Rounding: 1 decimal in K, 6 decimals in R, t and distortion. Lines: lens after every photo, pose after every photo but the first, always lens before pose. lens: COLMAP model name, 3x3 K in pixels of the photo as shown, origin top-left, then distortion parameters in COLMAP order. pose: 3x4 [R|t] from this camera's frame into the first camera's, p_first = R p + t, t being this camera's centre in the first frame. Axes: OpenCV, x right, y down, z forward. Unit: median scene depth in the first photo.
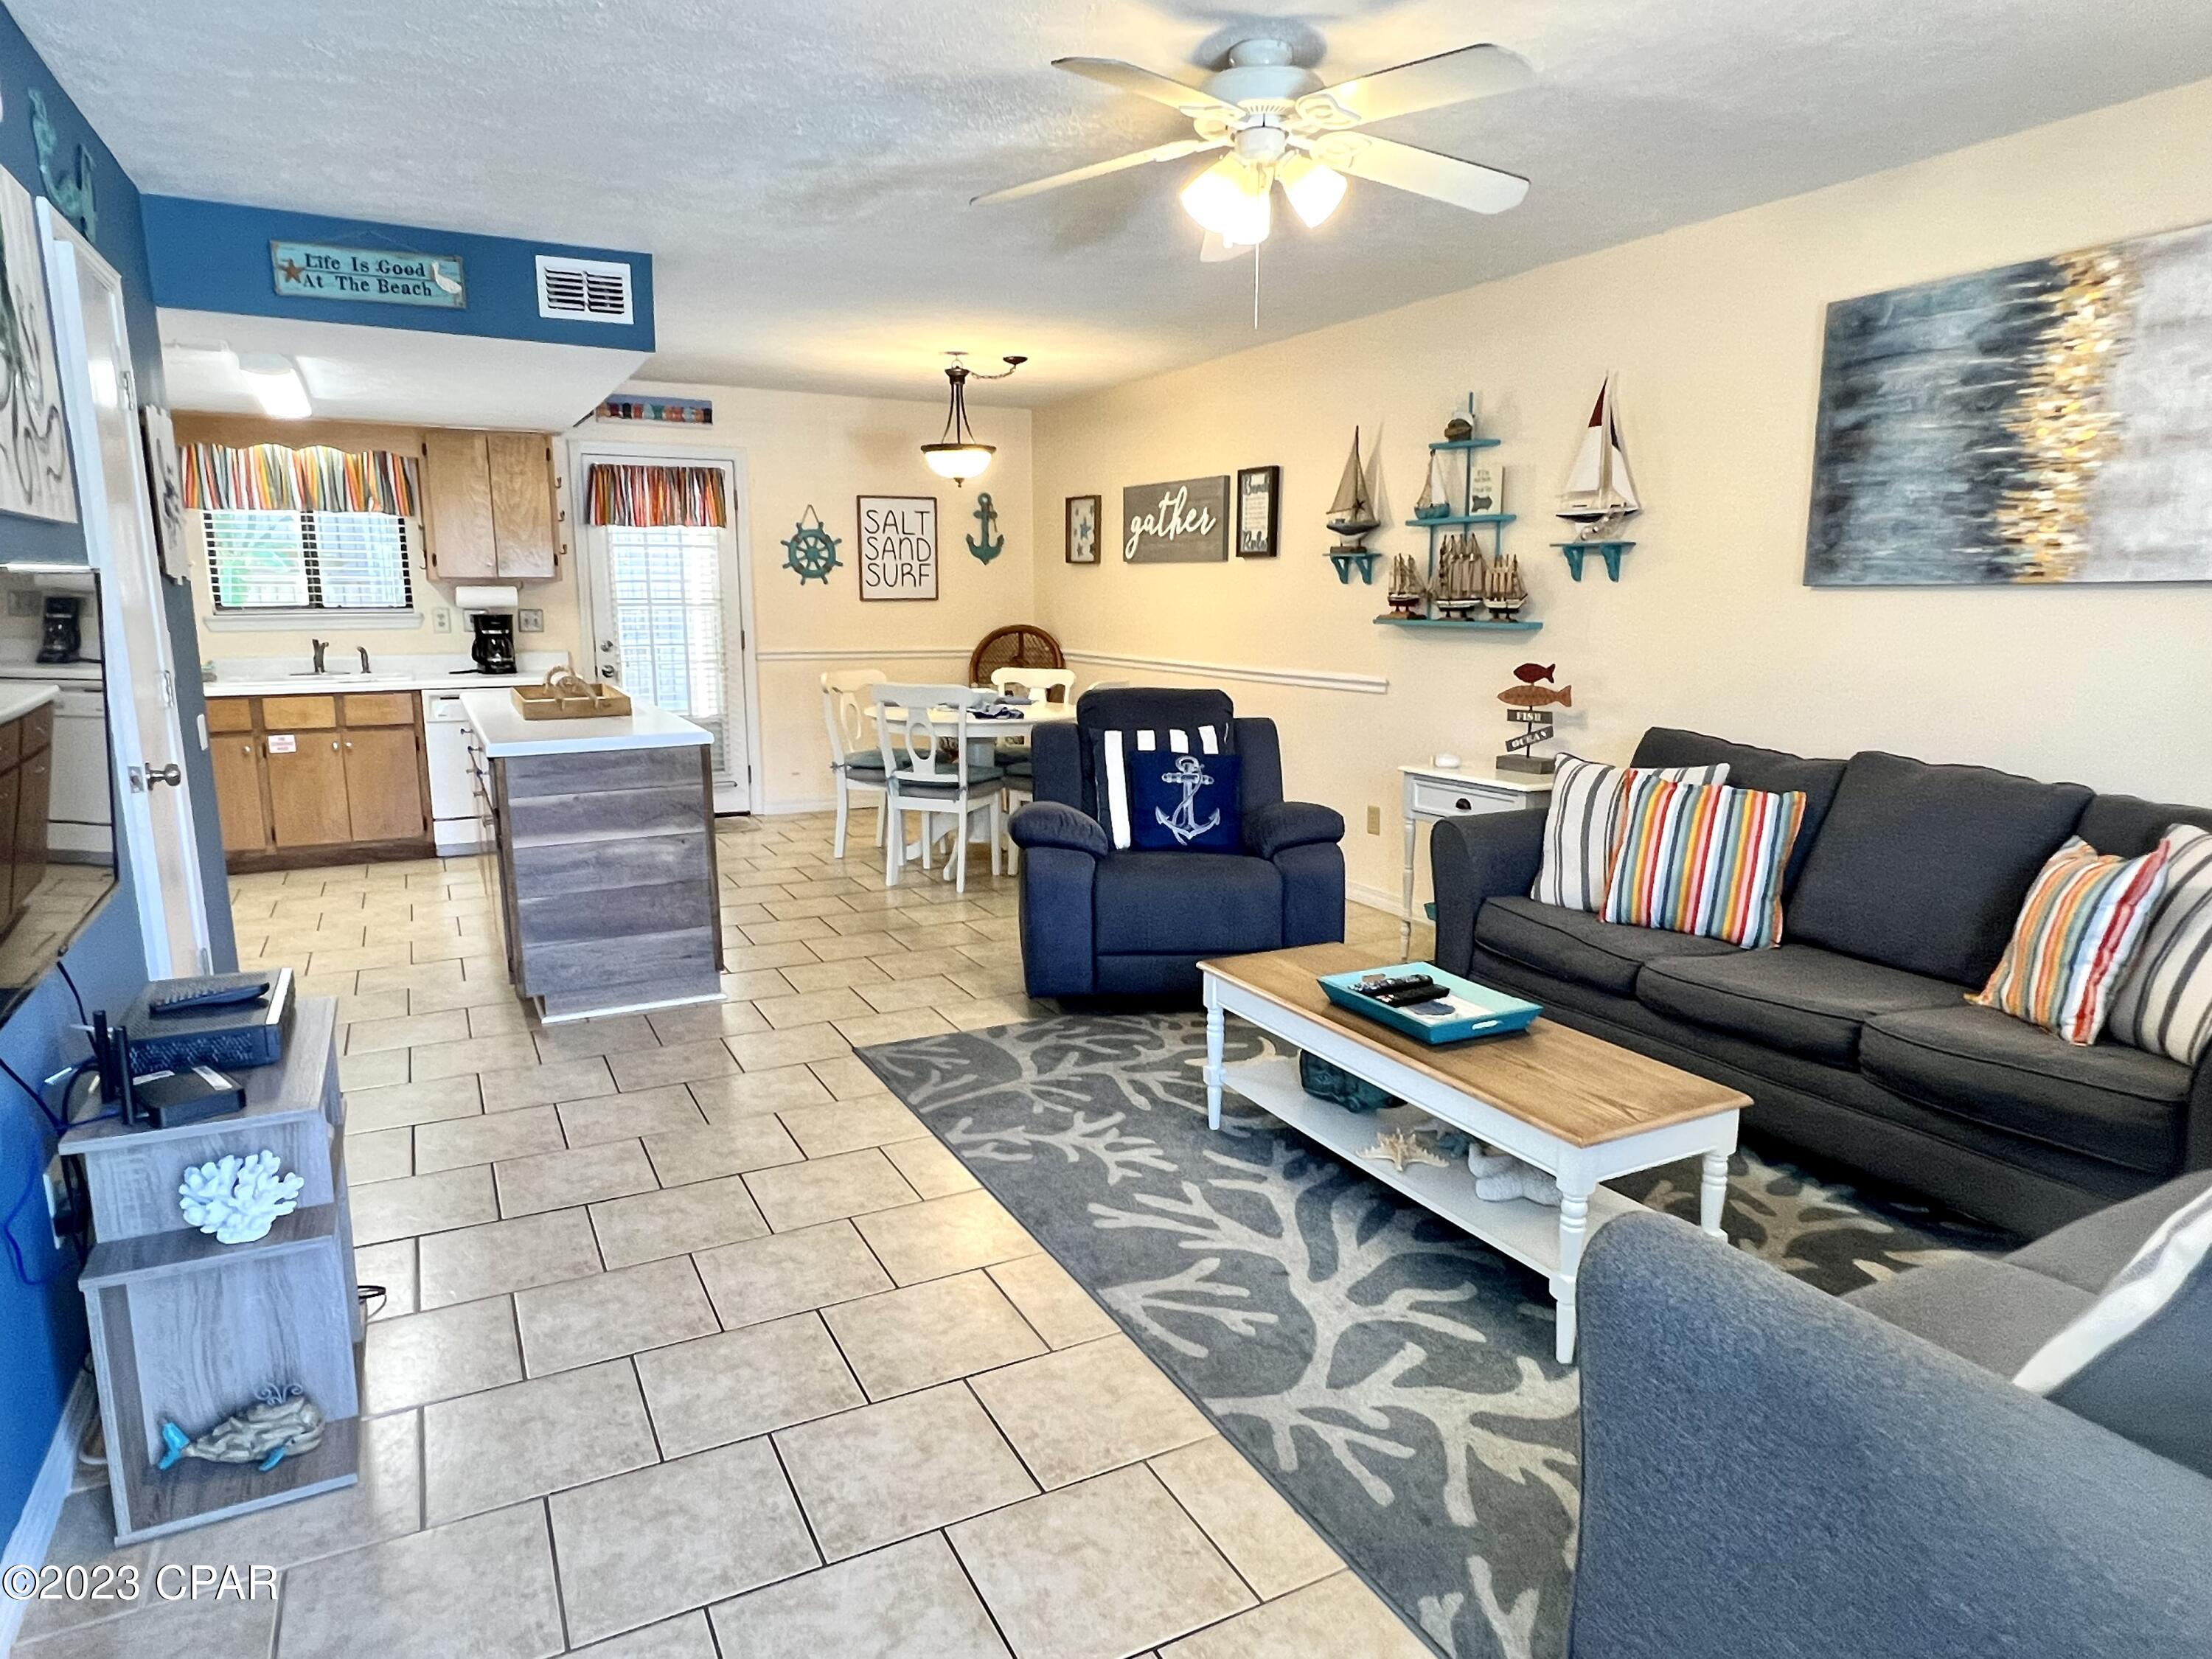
lens RADIAL K [[1323.0, 0, 1099.9], [0, 1323.0, 838.6], [0, 0, 1]] dist [0.002189, -0.002304]
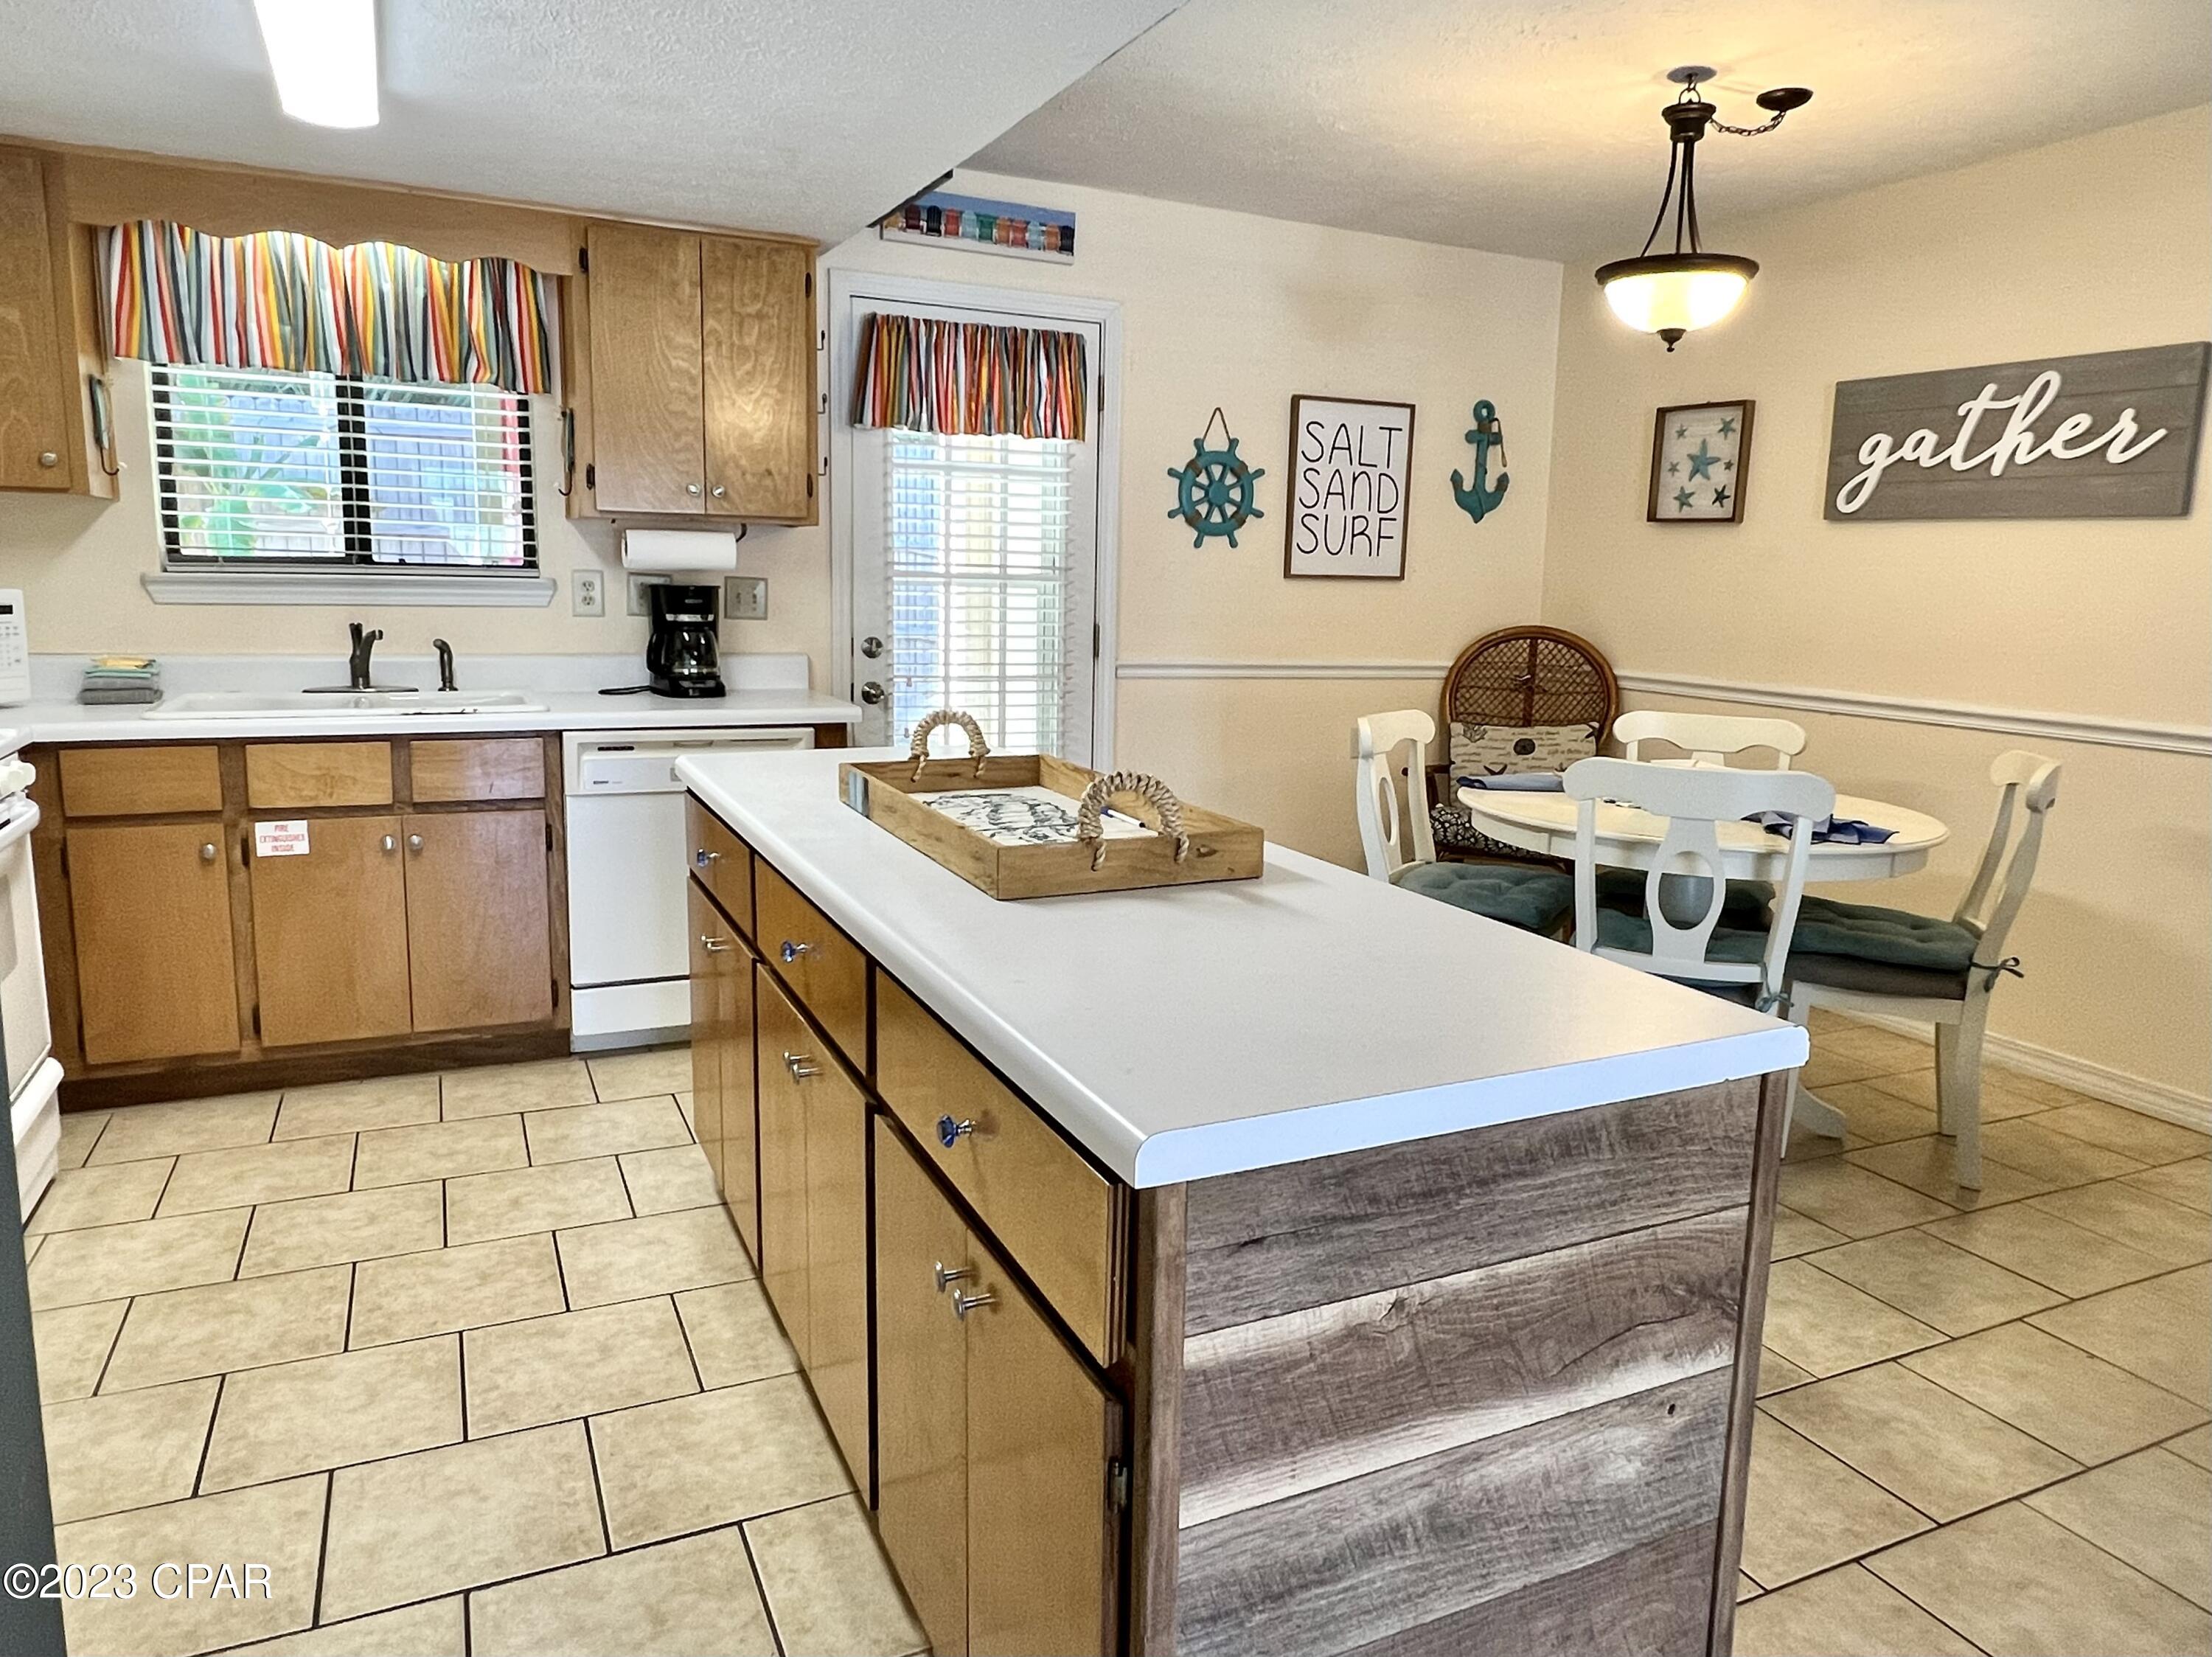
lens RADIAL K [[1466.9, 0, 1145.3], [0, 1466.9, 807.7], [0, 0, 1]] dist [0.006756, -0.008804]
pose [[0.999320, 0.029935, -0.021506, -0.419458], [-0.030536, 0.999136, -0.028183, -0.111630], [0.020643, 0.028821, 0.999371, 0.676106]]
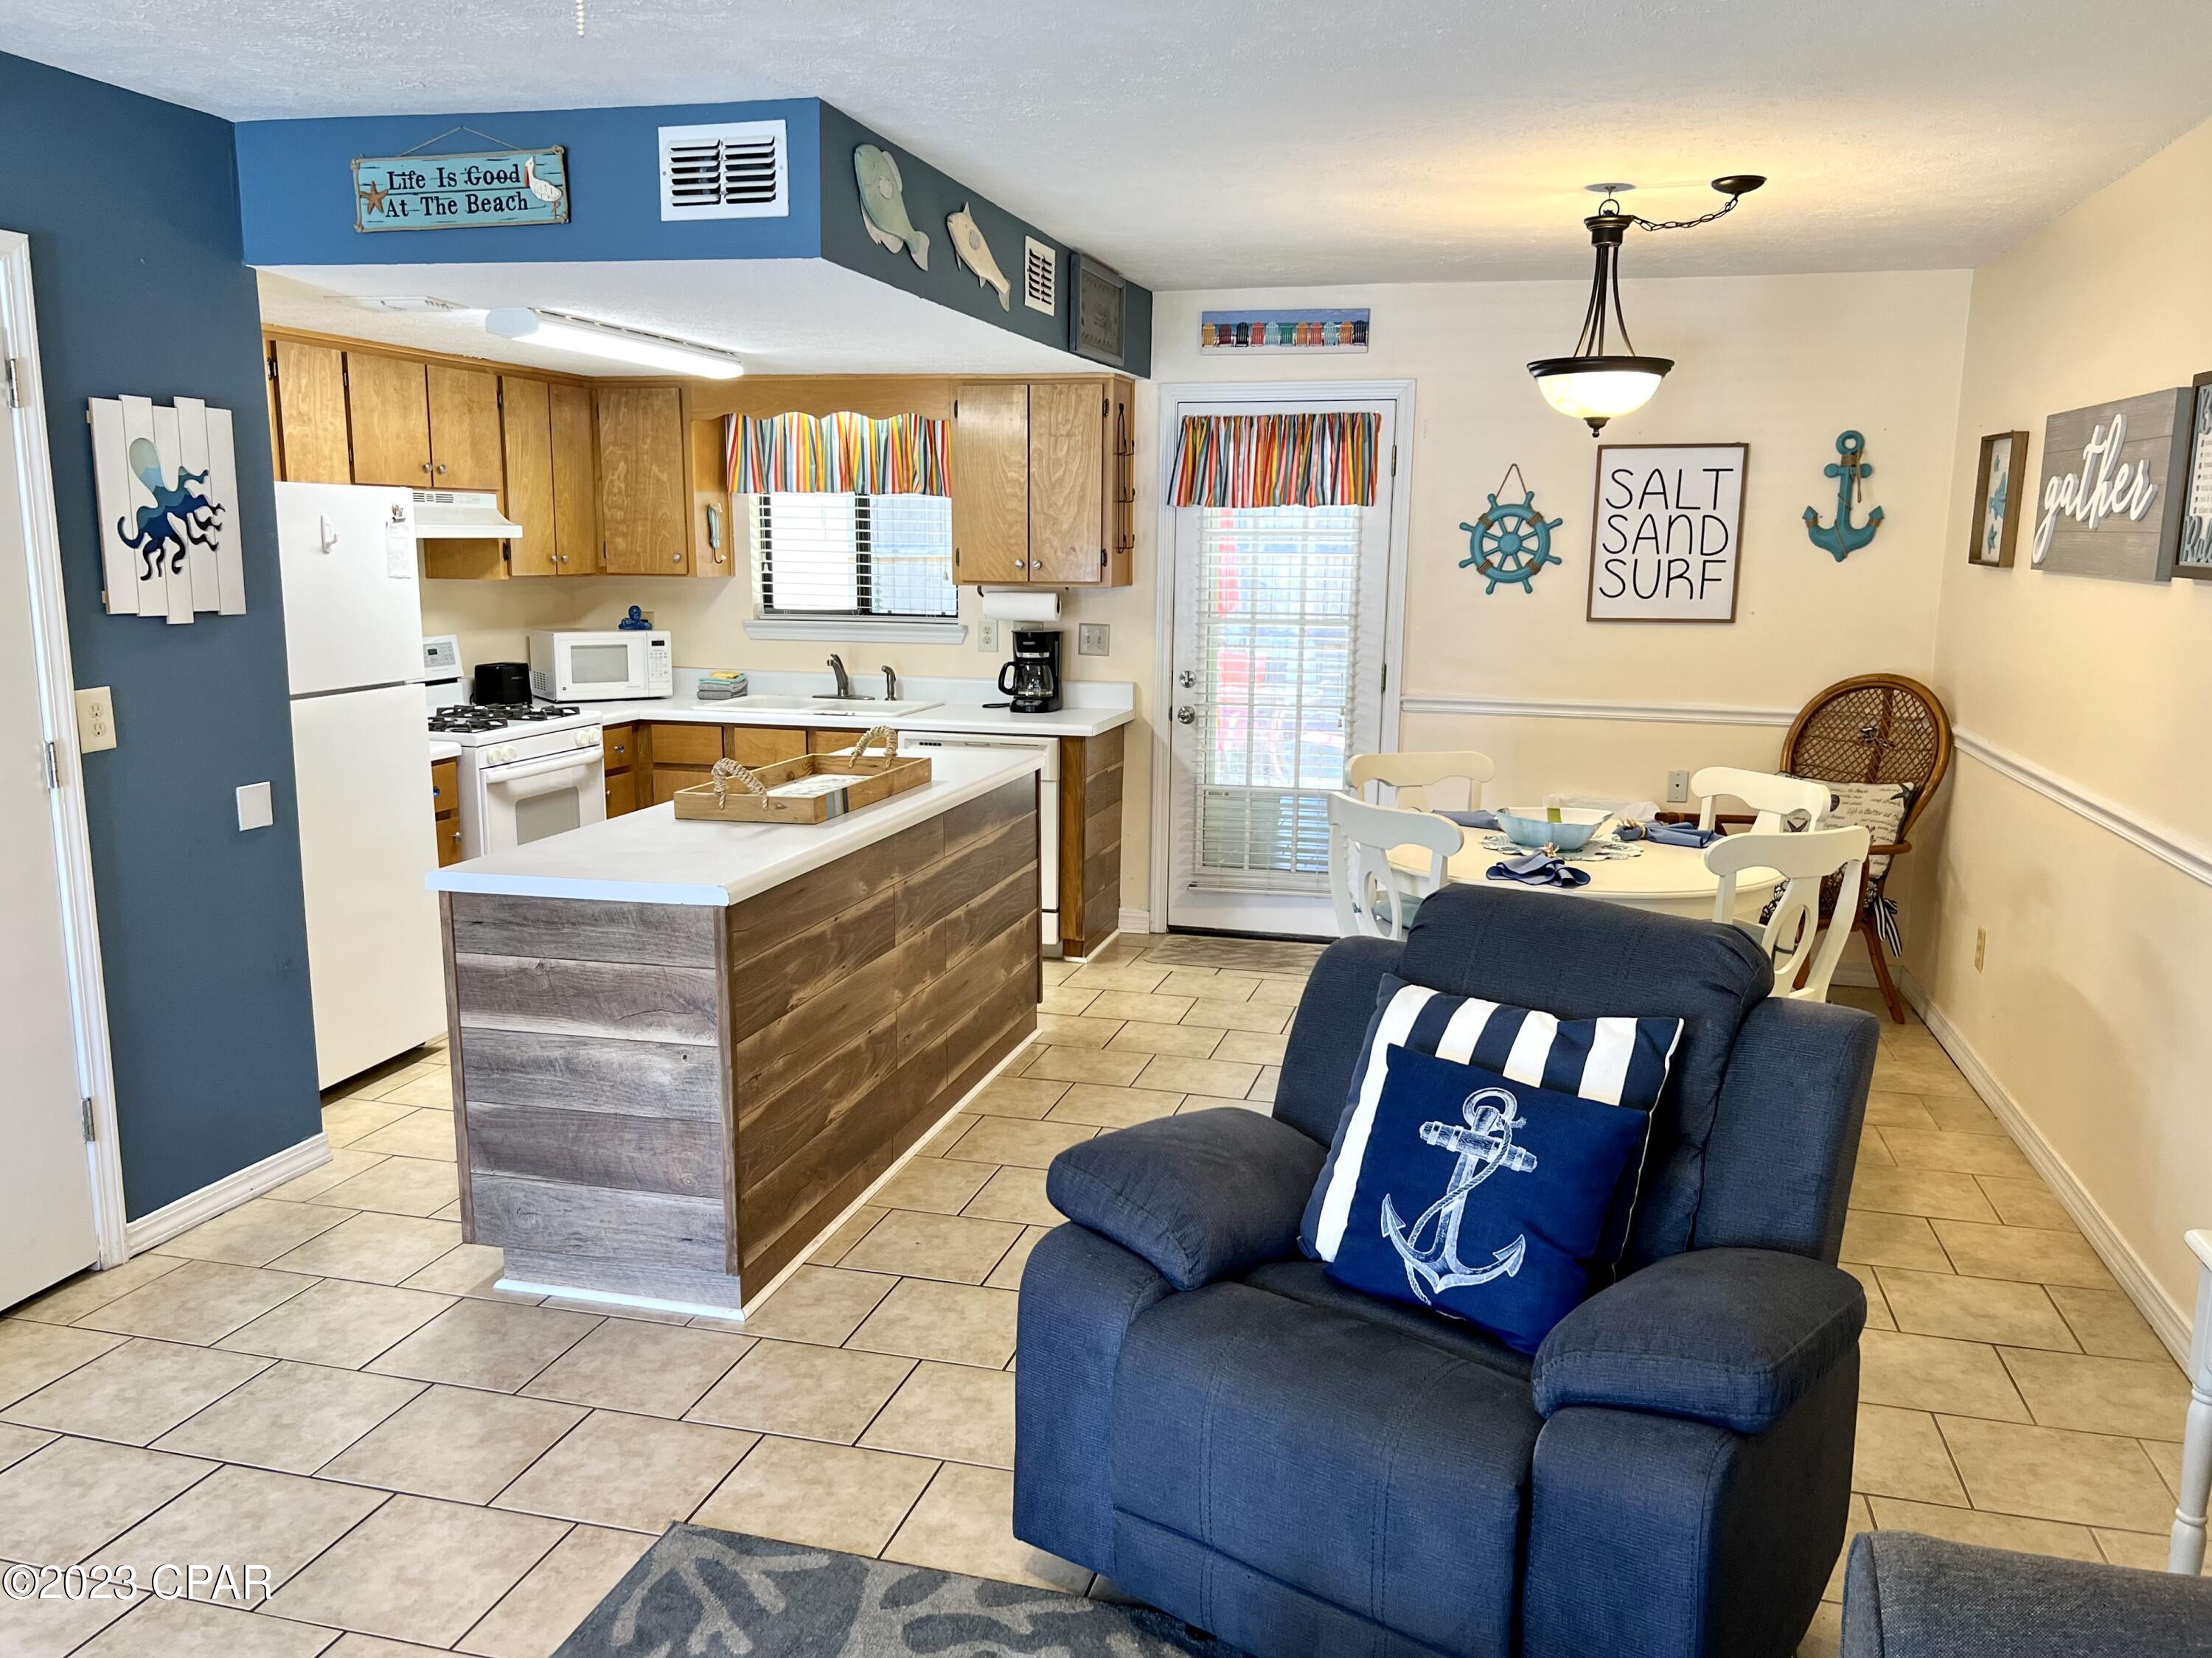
lens RADIAL K [[1712.3, 0, 1096.8], [0, 1712.3, 848.3], [0, 0, 1]] dist [0.043457, -0.048501]
pose [[0.740057, 0.125771, -0.660679, 0.336026], [-0.132723, 0.990351, 0.039860, -0.148950], [0.659317, 0.058189, 0.749610, 0.518679]]
